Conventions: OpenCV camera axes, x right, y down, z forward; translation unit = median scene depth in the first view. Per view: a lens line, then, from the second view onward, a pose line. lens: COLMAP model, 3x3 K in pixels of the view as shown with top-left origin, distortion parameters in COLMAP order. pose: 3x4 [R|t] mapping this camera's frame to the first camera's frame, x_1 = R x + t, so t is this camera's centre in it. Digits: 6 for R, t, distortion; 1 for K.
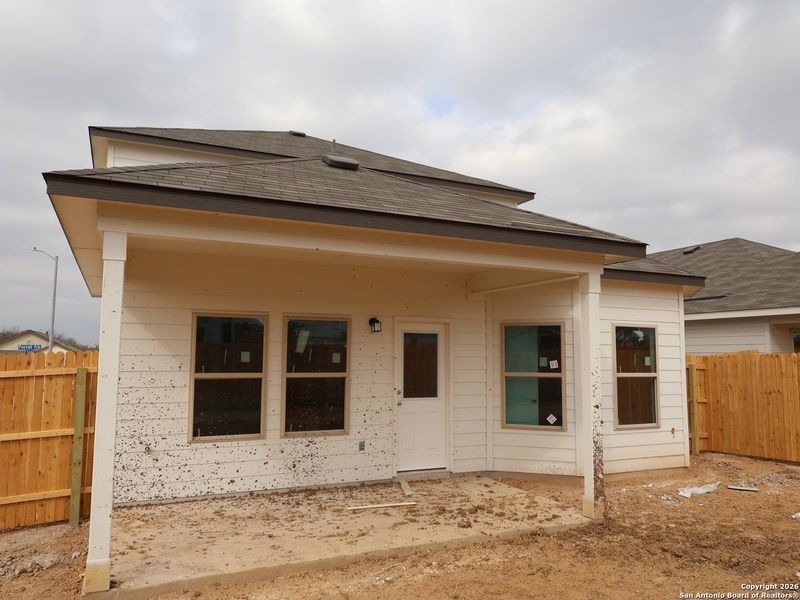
lens RADIAL K [[595.8, 0, 399.6], [0, 595.8, 301.1], [0, 0, 1]] dist [0.005333, -0.005235]
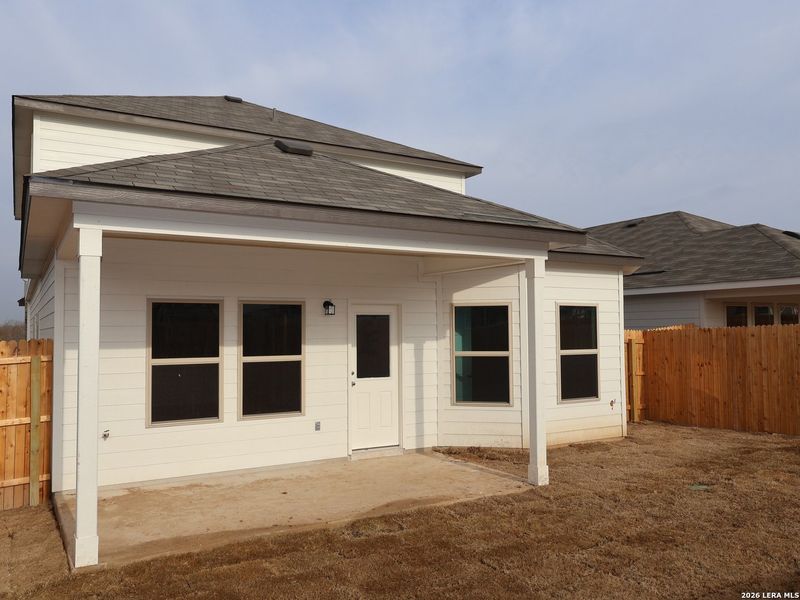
lens RADIAL K [[657.5, 0, 399.1], [0, 657.5, 300.0], [0, 0, 1]] dist [0.002947, -0.001096]
pose [[0.994790, -0.010036, 0.101445, -0.036437], [0.004917, 0.998707, 0.050590, -0.029562], [-0.101822, -0.049828, 0.993554, -0.125466]]
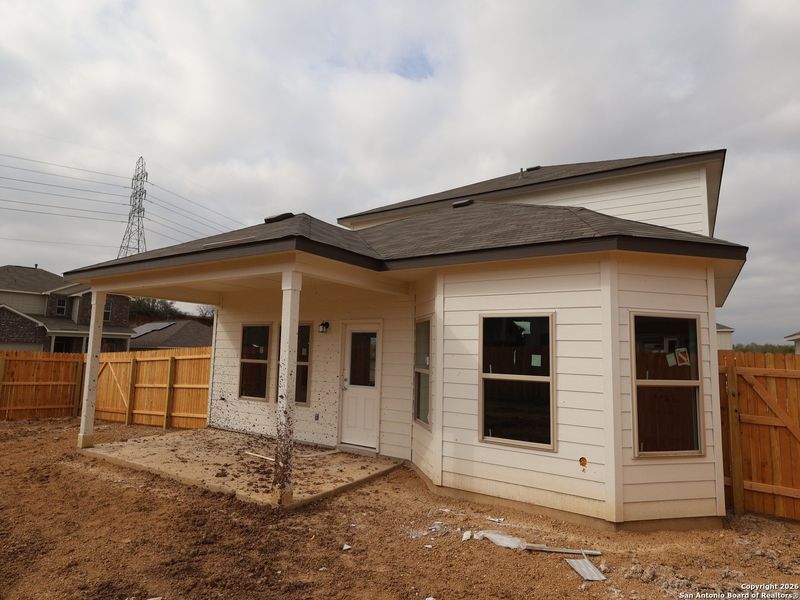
lens RADIAL K [[457.2, 0, 398.1], [0, 457.2, 304.4], [0, 0, 1]] dist [0.001689, -0.001273]
pose [[0.526822, -0.079915, -0.846211, 0.928277], [0.059979, 0.996584, -0.056776, 0.058425], [0.847857, -0.020844, 0.529815, 0.611585]]
